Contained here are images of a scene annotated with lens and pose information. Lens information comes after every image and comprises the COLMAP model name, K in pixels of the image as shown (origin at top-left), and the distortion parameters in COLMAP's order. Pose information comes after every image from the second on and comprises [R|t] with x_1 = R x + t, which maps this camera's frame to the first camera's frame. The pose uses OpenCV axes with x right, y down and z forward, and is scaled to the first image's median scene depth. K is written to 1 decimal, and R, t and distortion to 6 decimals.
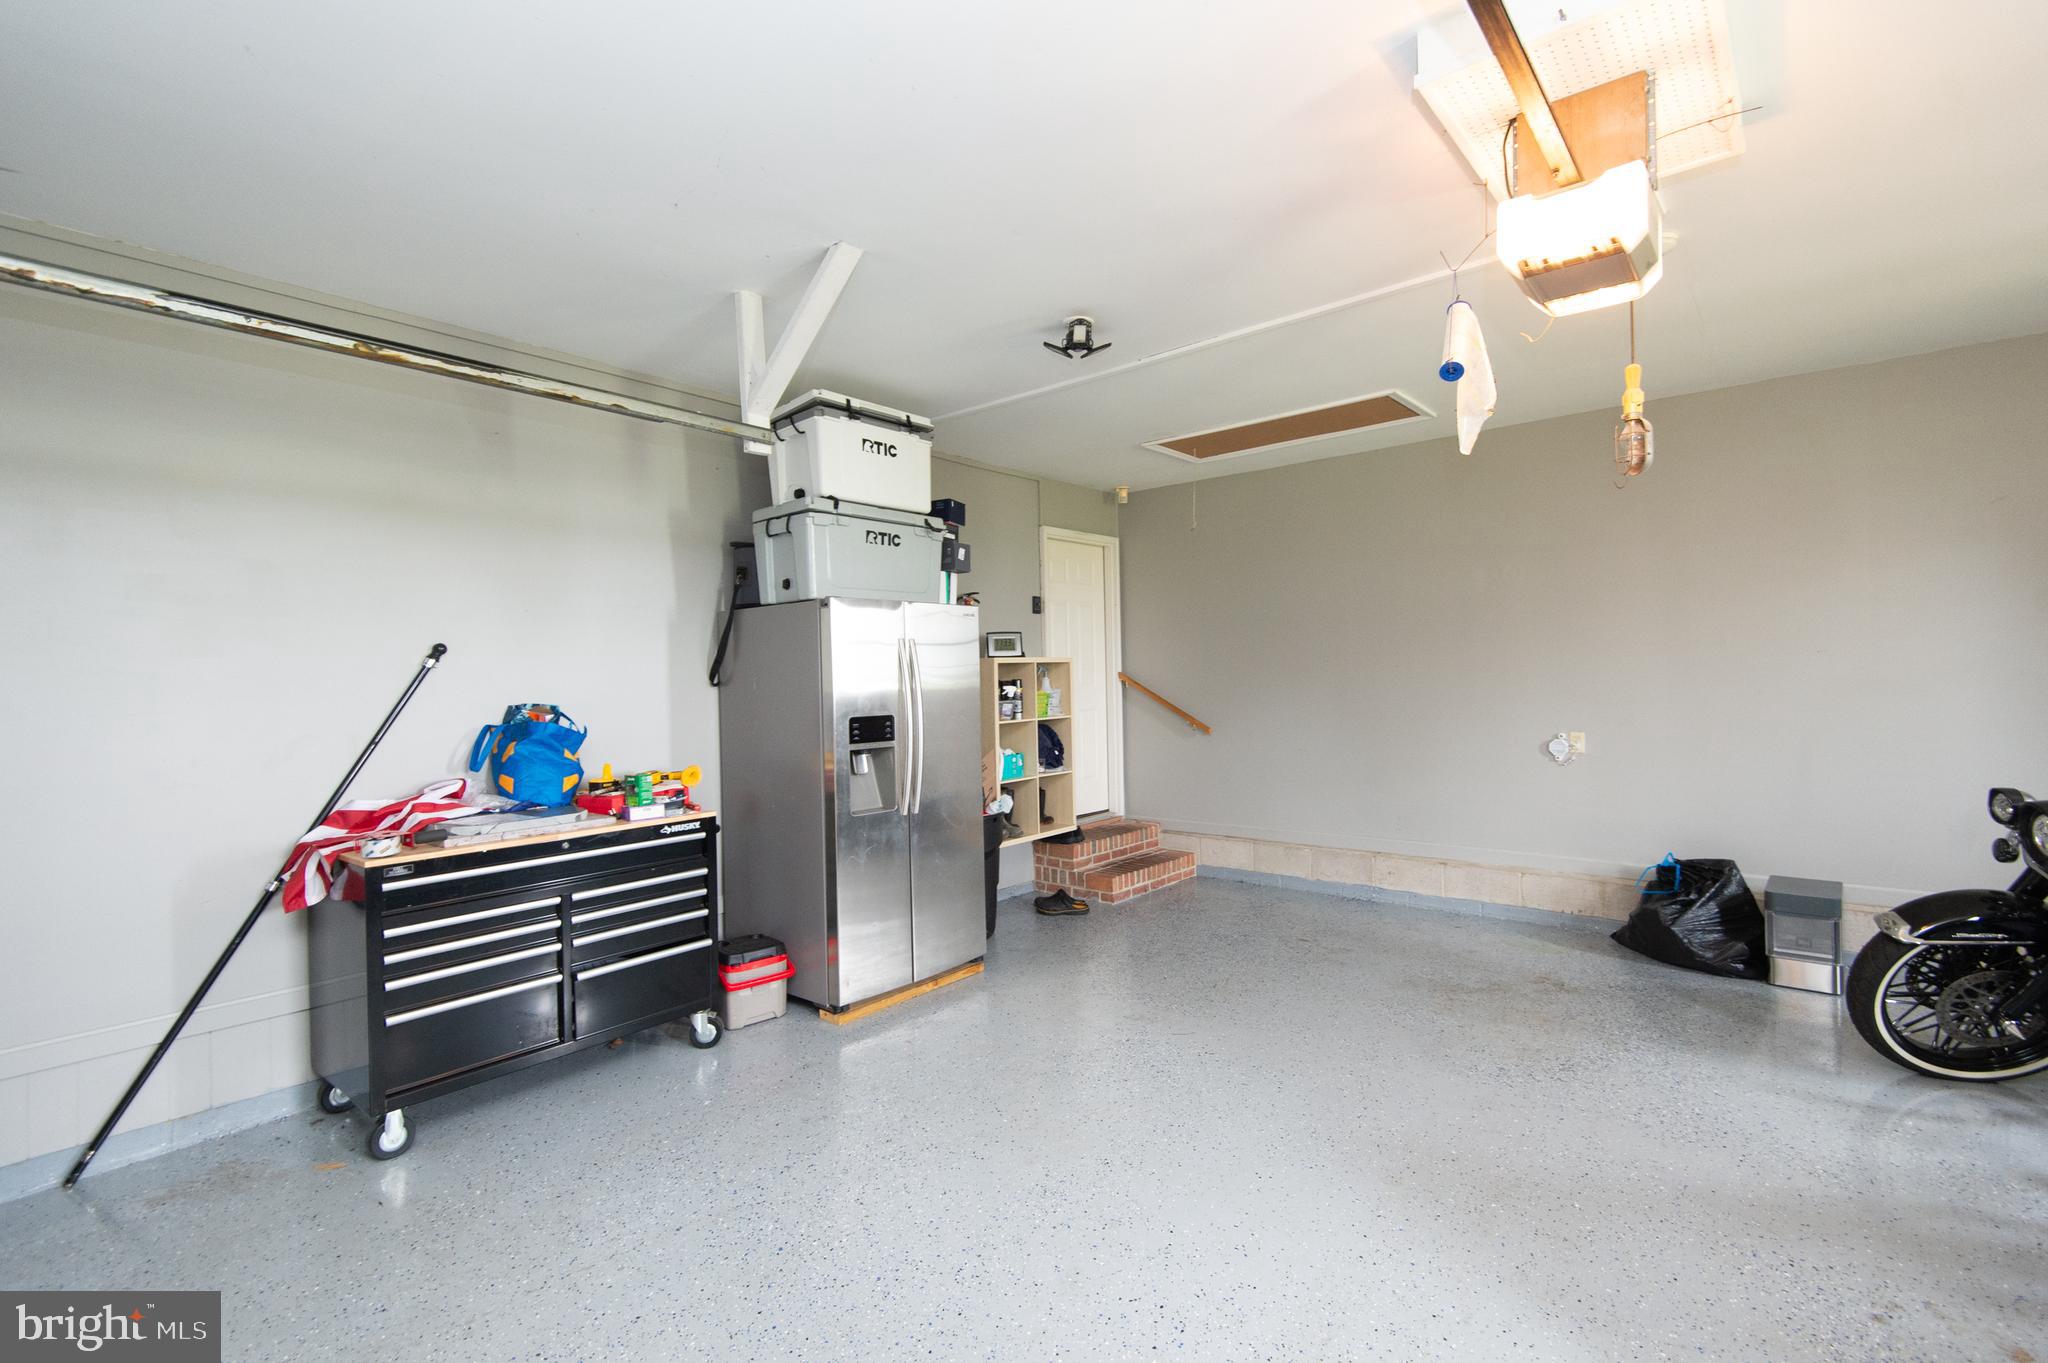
lens RADIAL K [[928.4, 0, 1024.4], [0, 928.4, 674.7], [0, 0, 1]] dist [0.030022, -0.015853]
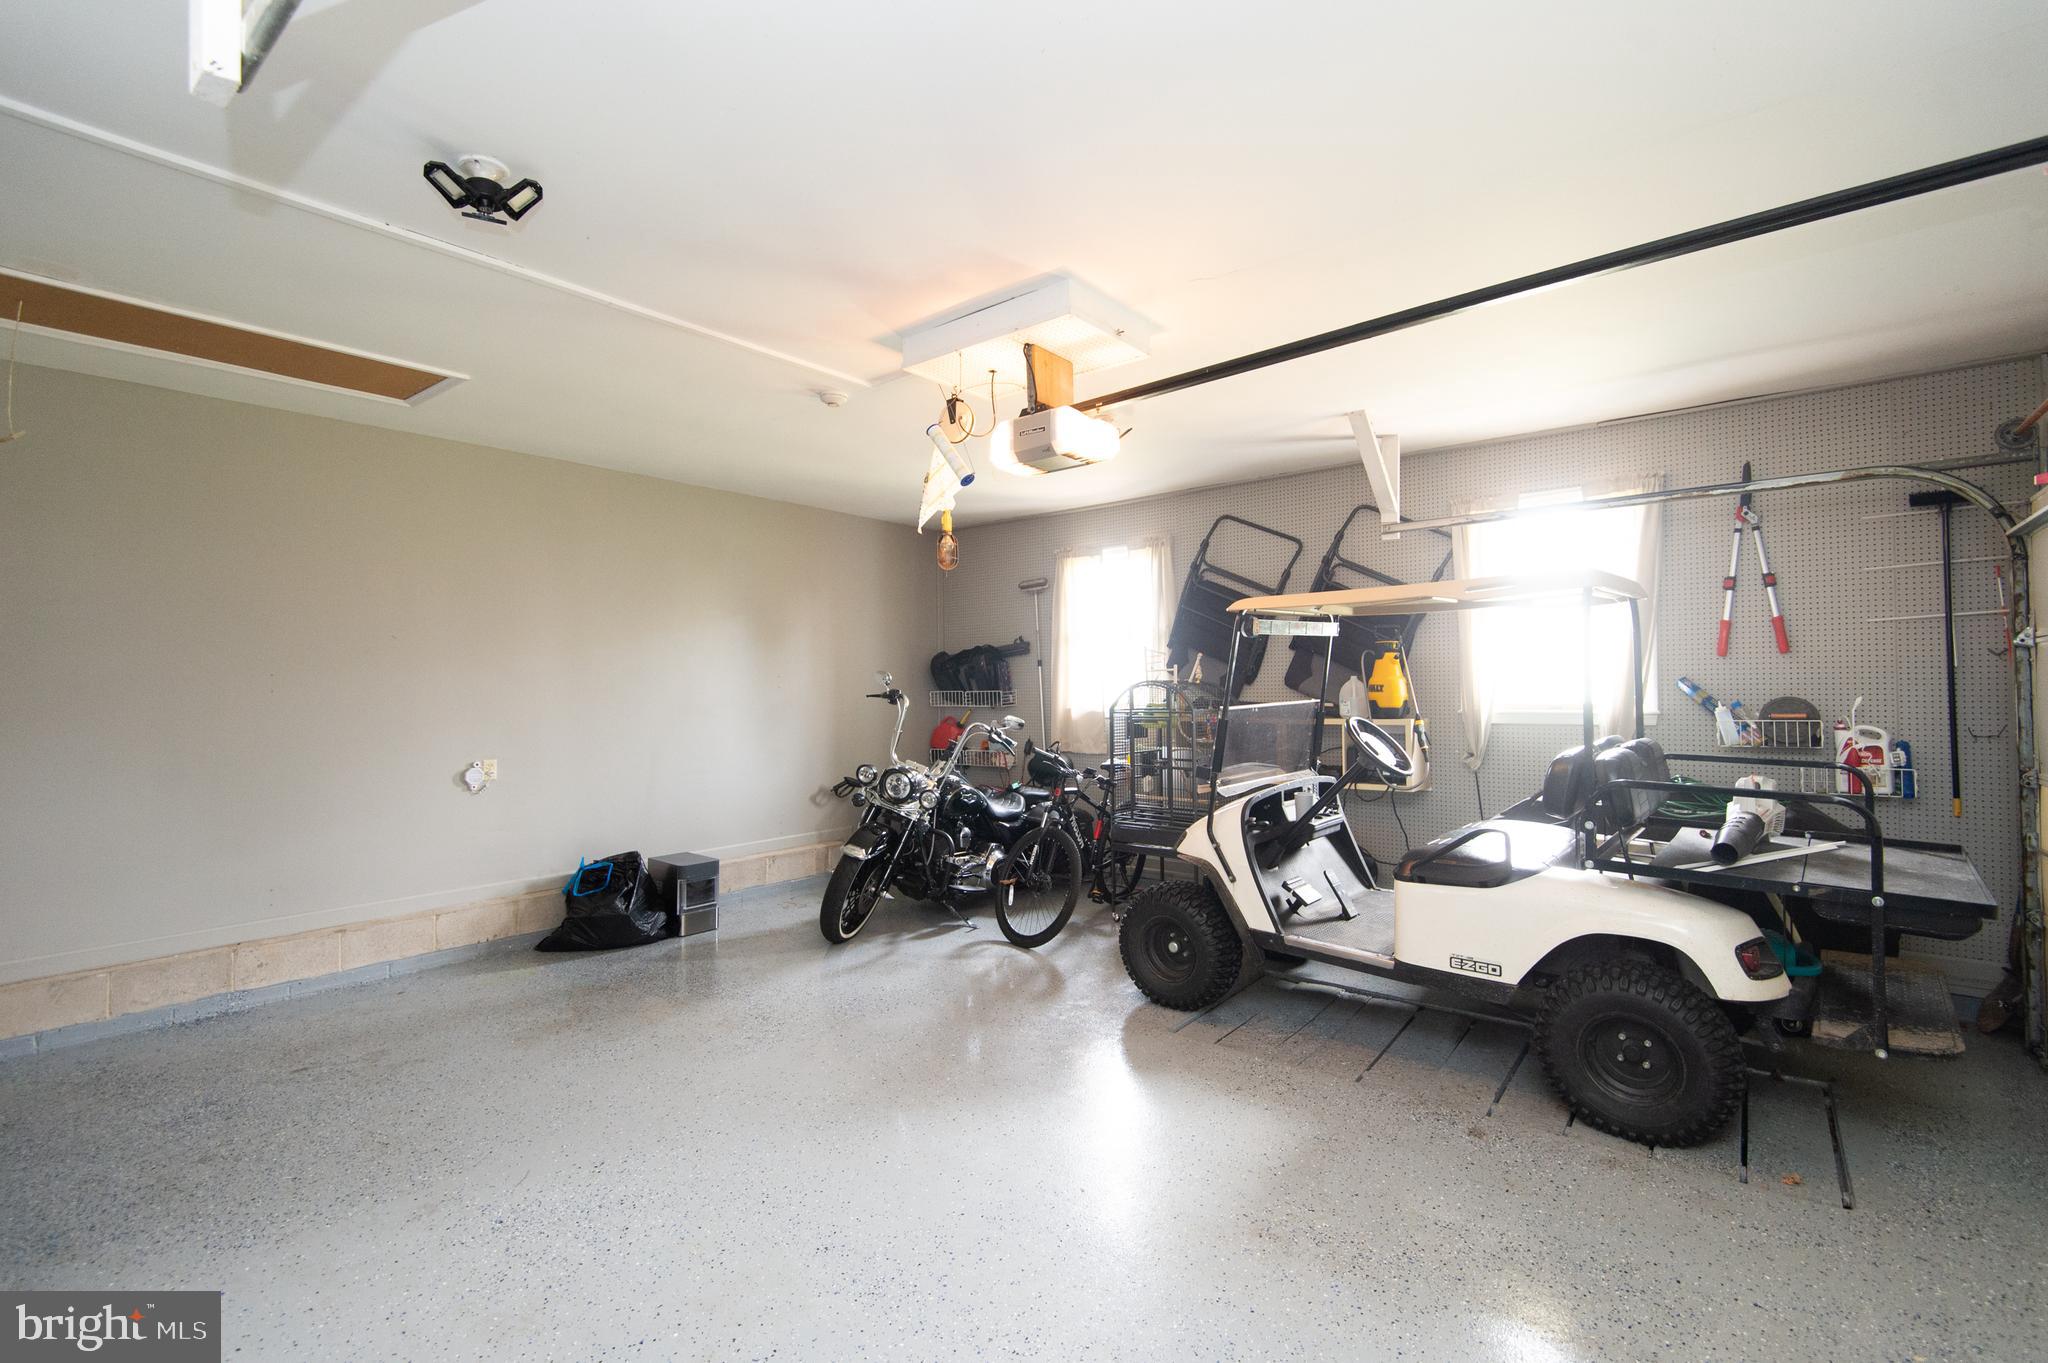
lens RADIAL K [[928.4, 0, 1022.4], [0, 928.4, 684.1], [0, 0, 1]] dist [0.030022, -0.015853]
pose [[-0.023311, 0.023688, 0.999448, -0.443964], [0.005619, 0.999707, -0.023563, 0.007044], [-0.999712, 0.005066, -0.023438, 0.455866]]
